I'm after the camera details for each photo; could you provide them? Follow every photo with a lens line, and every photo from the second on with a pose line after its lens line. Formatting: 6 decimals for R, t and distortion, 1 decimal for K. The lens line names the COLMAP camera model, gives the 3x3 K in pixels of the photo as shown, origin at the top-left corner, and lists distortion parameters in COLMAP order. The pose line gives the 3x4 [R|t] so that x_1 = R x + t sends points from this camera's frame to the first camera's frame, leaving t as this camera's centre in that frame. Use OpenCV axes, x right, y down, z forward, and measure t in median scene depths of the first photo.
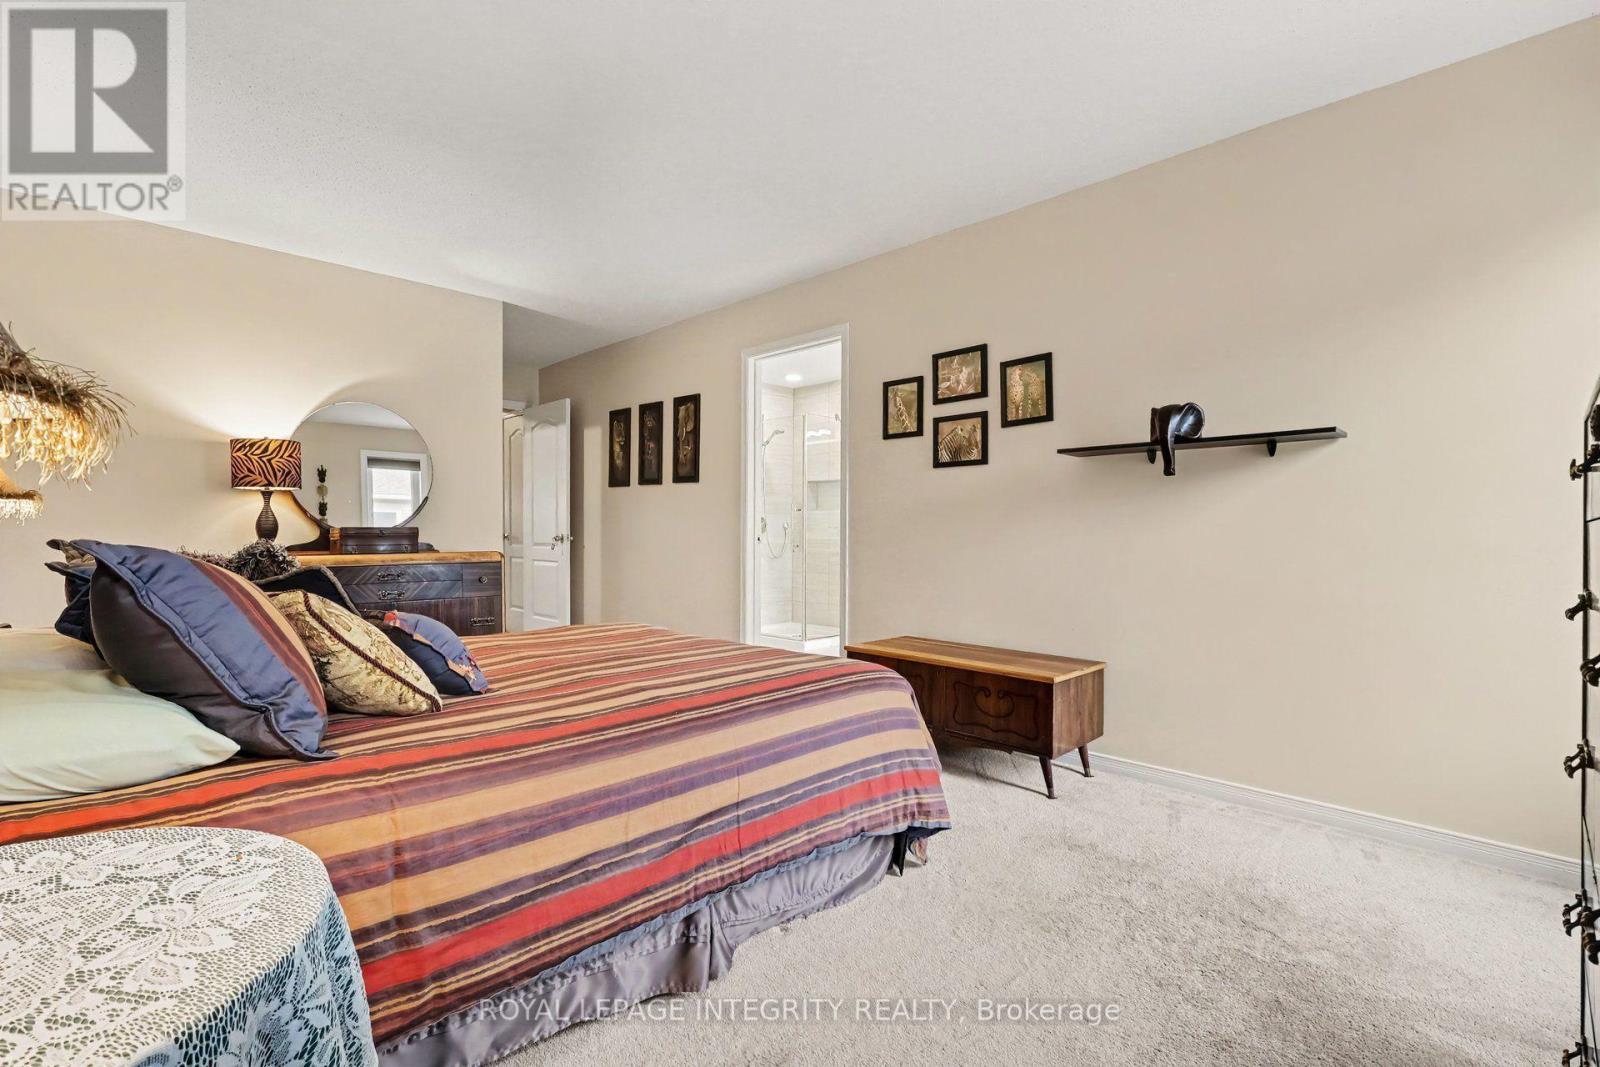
lens RADIAL K [[740.9, 0, 797.8], [0, 740.9, 529.5], [0, 0, 1]] dist [0.002873, 0.000835]
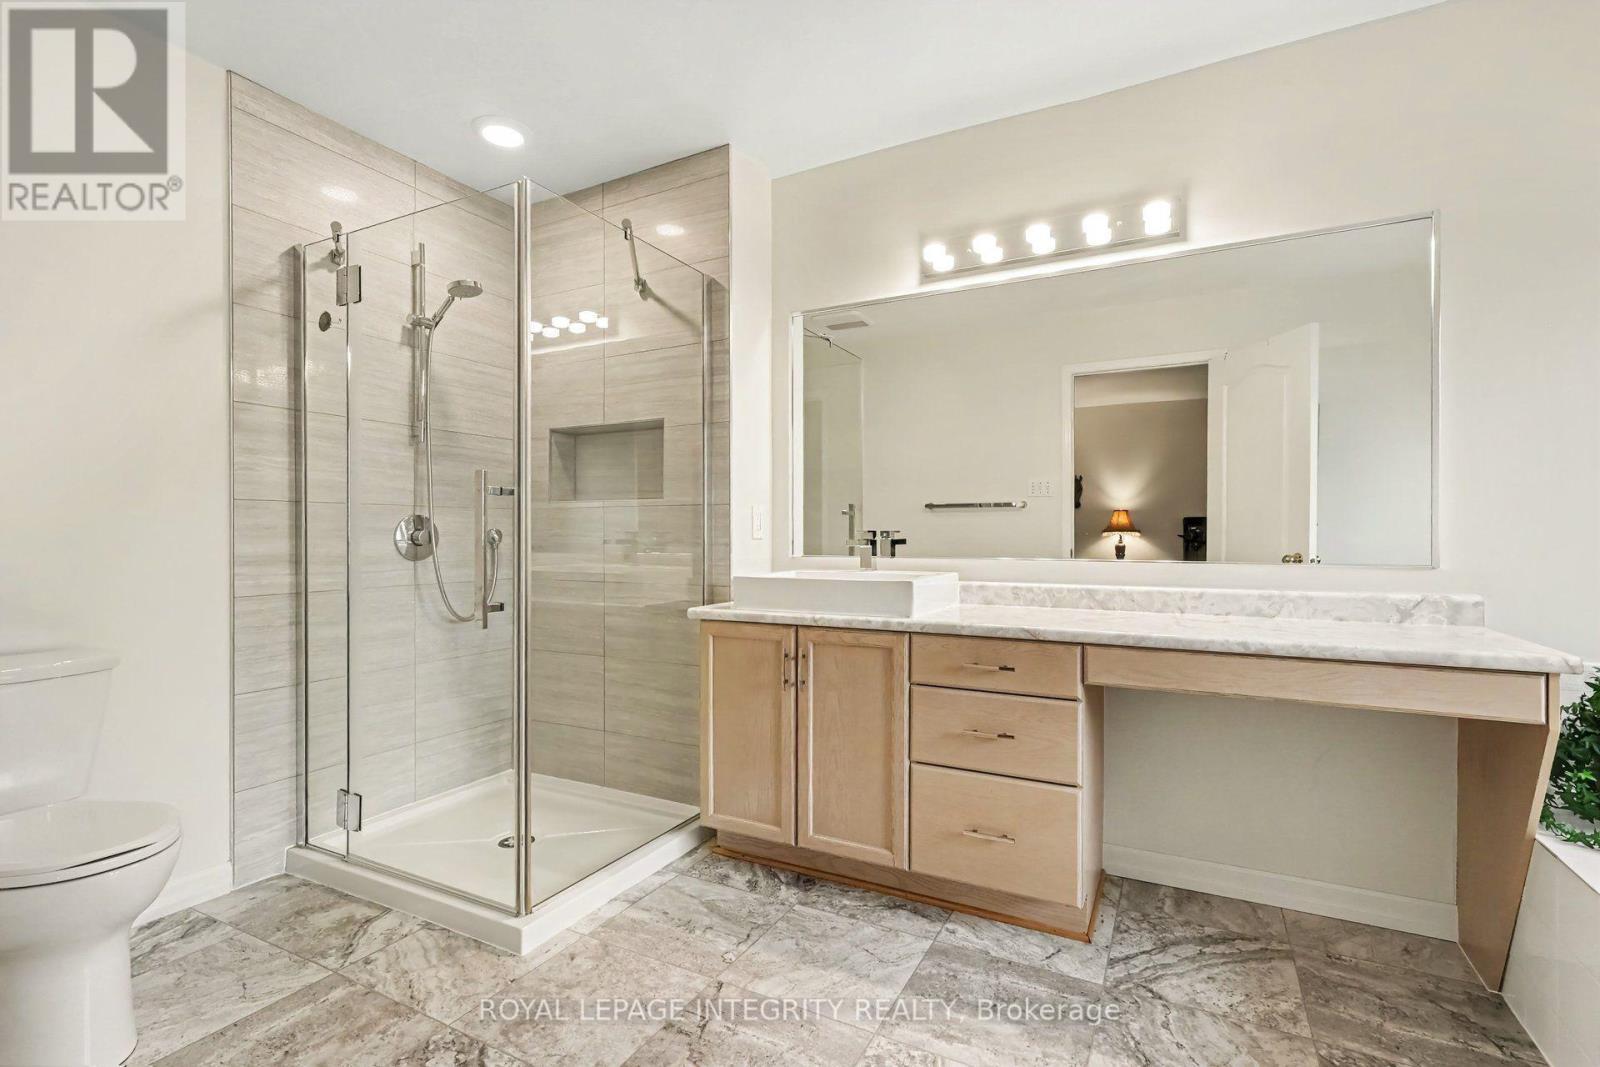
lens RADIAL K [[740.9, 0, 799.5], [0, 740.9, 538.3], [0, 0, 1]] dist [0.002873, 0.000835]
pose [[0.959874, -0.006676, 0.280352, 0.030567], [0.006738, 0.999977, 0.000745, -0.003173], [-0.280350, 0.001174, 0.959897, 0.563299]]
